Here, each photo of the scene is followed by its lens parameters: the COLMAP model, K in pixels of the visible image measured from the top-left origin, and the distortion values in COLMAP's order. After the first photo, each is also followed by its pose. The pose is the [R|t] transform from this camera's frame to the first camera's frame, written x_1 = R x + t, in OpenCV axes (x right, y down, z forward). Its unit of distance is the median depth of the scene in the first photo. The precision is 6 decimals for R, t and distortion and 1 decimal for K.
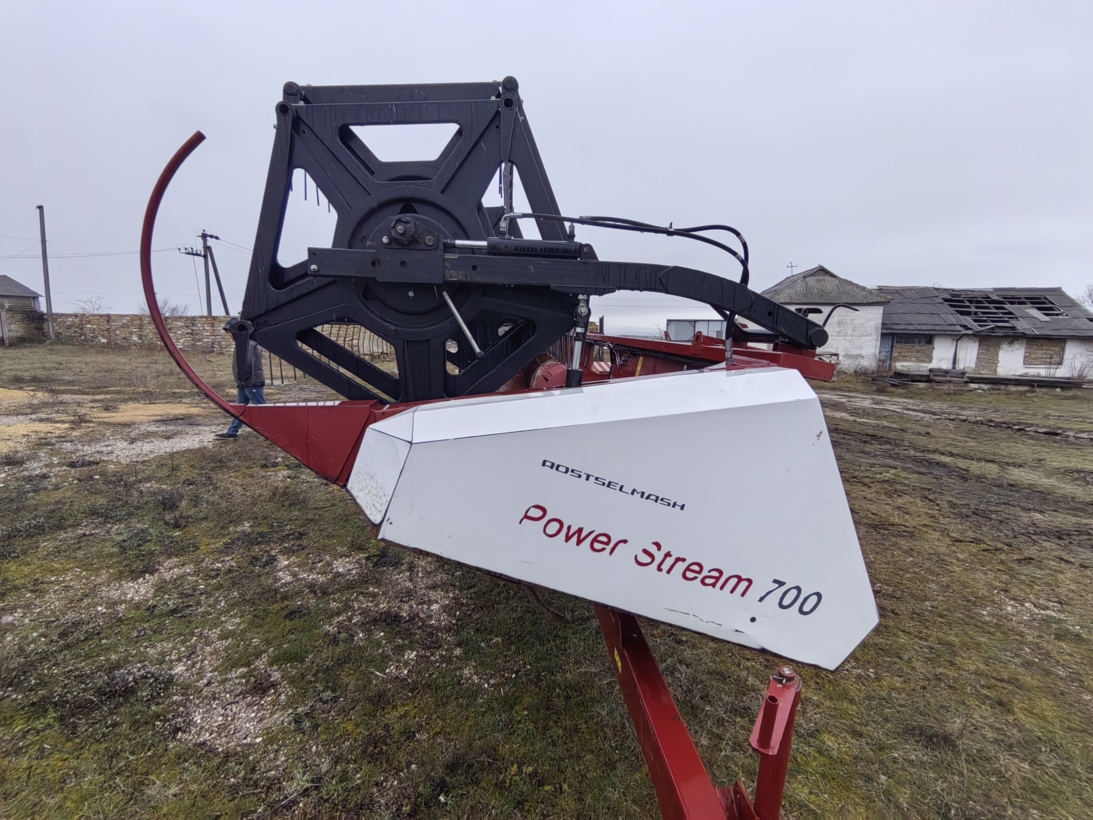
lens RADIAL K [[514.1, 0, 546.5], [0, 514.1, 410.0], [0, 0, 1]] dist [-0.002004, 0.000329]
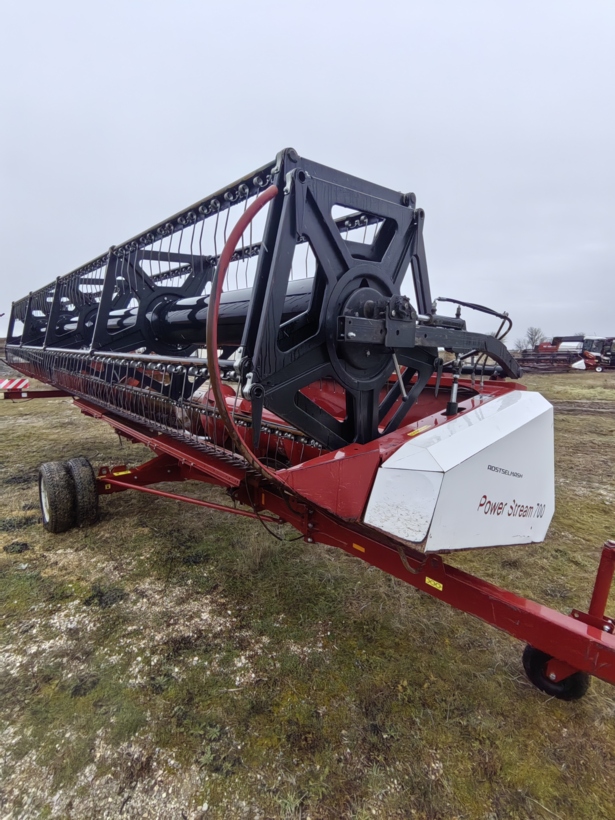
lens RADIAL K [[387.5, 0, 307.5], [0, 387.5, 410.0], [0, 0, 1]] dist [0.004389, -0.014198]
pose [[0.777406, -0.108924, 0.619496, -0.675812], [0.096819, 0.993876, 0.053252, -0.108717], [-0.621503, 0.018581, 0.783191, 0.259812]]
